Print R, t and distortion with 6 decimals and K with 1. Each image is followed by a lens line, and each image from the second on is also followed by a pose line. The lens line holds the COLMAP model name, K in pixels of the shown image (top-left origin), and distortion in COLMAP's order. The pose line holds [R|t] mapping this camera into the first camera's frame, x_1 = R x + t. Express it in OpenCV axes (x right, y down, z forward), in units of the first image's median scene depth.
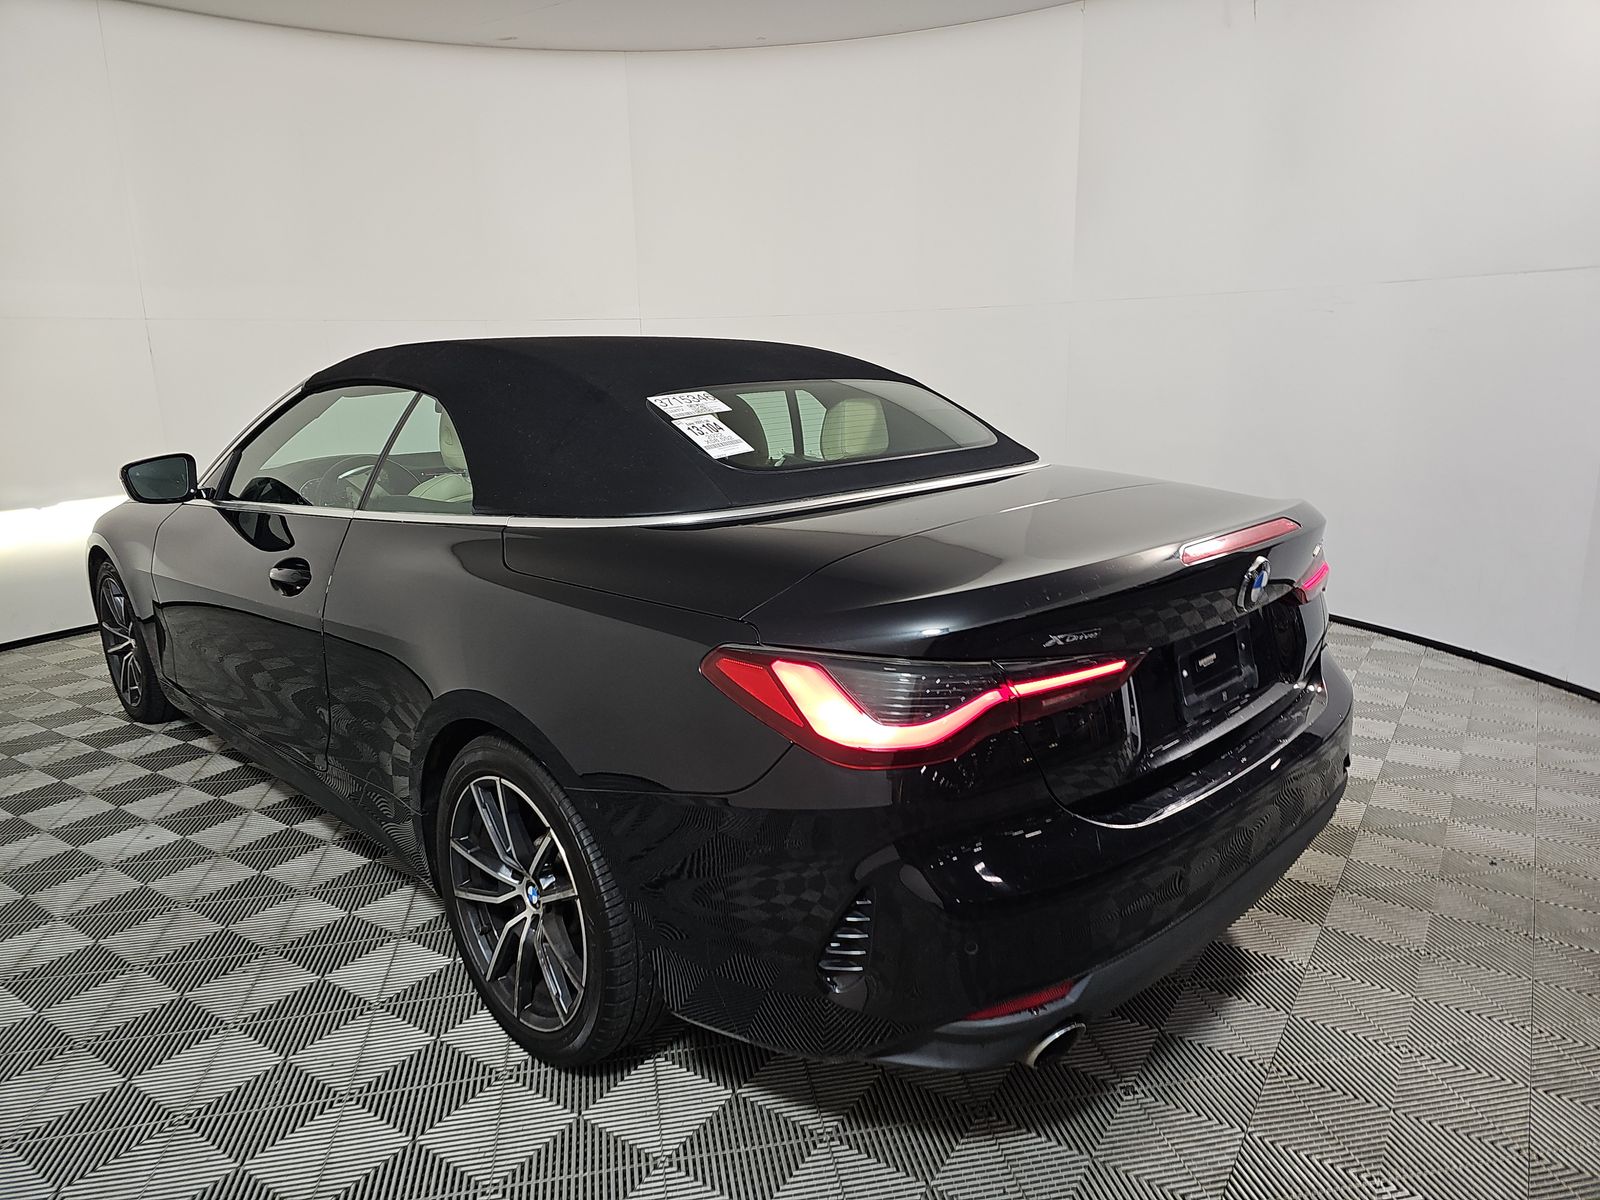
lens RADIAL K [[1055.0, 0, 767.9], [0, 1055.0, 594.2], [0, 0, 1]] dist [0.042595, -0.035305]
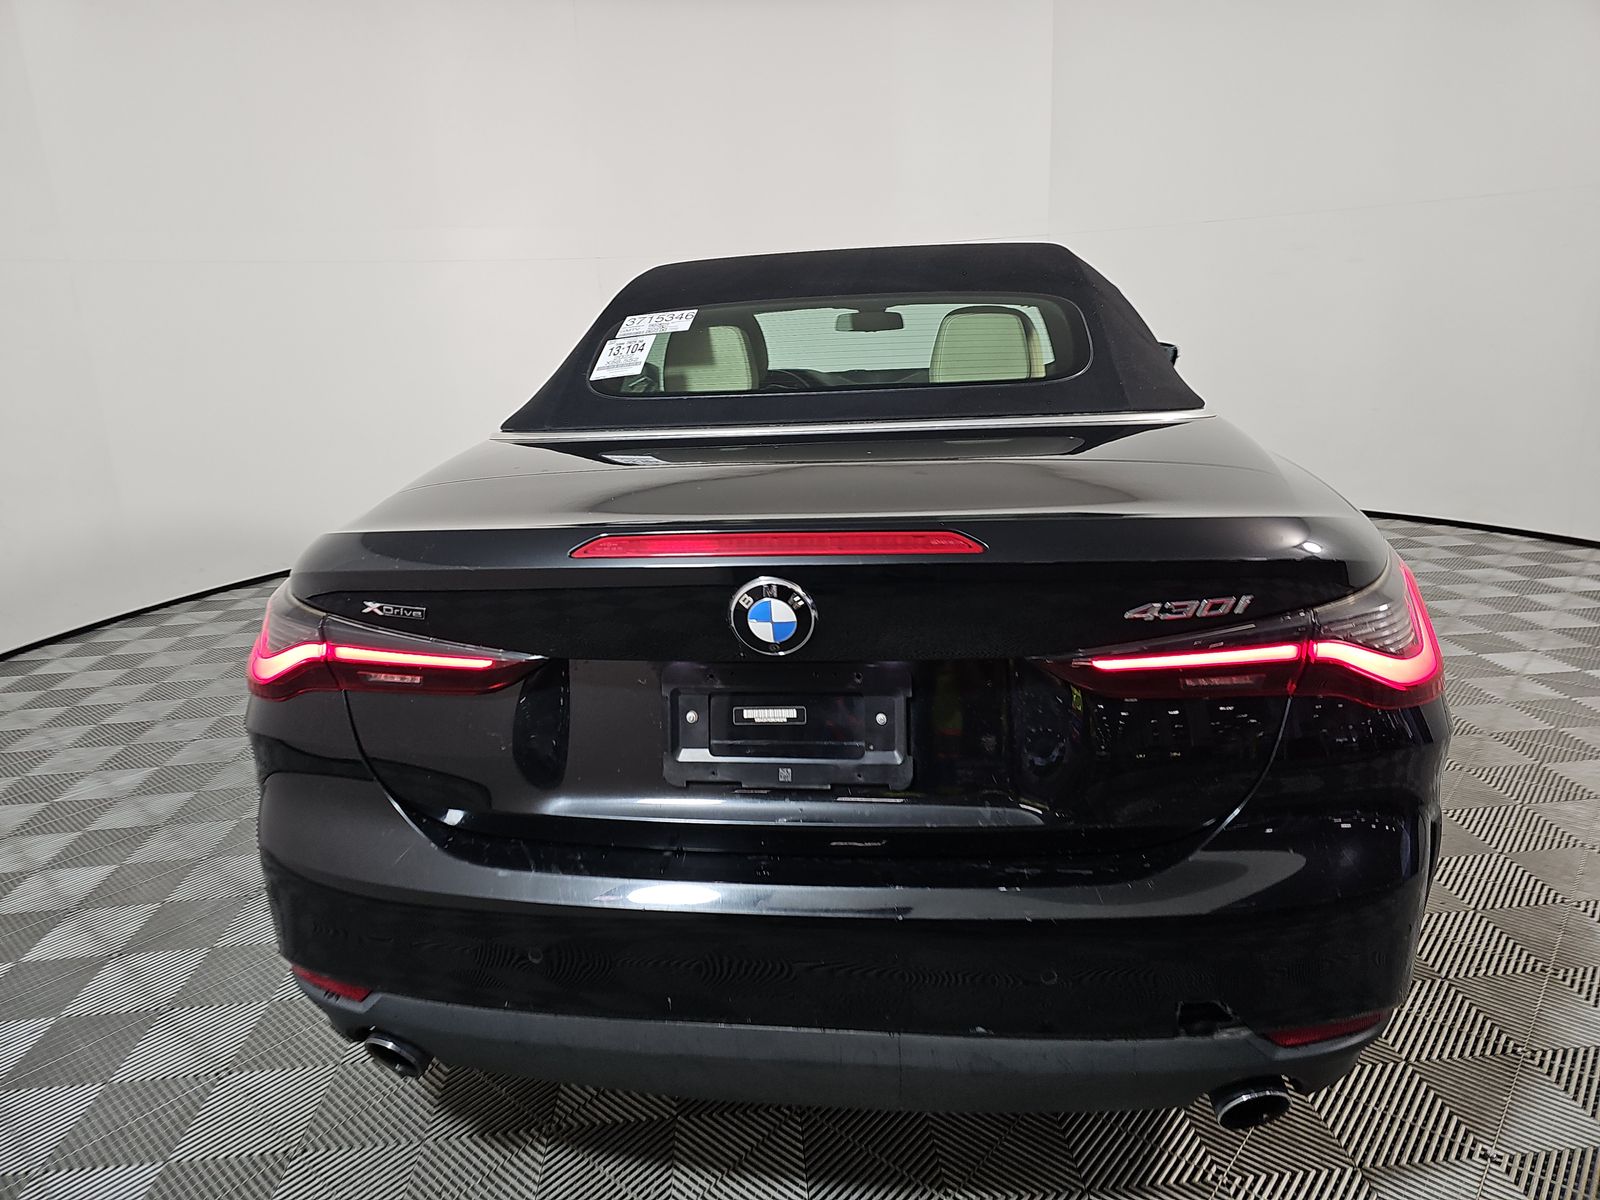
lens RADIAL K [[1055.0, 0, 767.9], [0, 1055.0, 594.2], [0, 0, 1]] dist [0.042595, -0.035305]
pose [[0.619600, 0.204402, -0.757837, 0.865562], [-0.140195, 0.978791, 0.149375, -0.108239], [0.772296, 0.013692, 0.635115, 0.544973]]
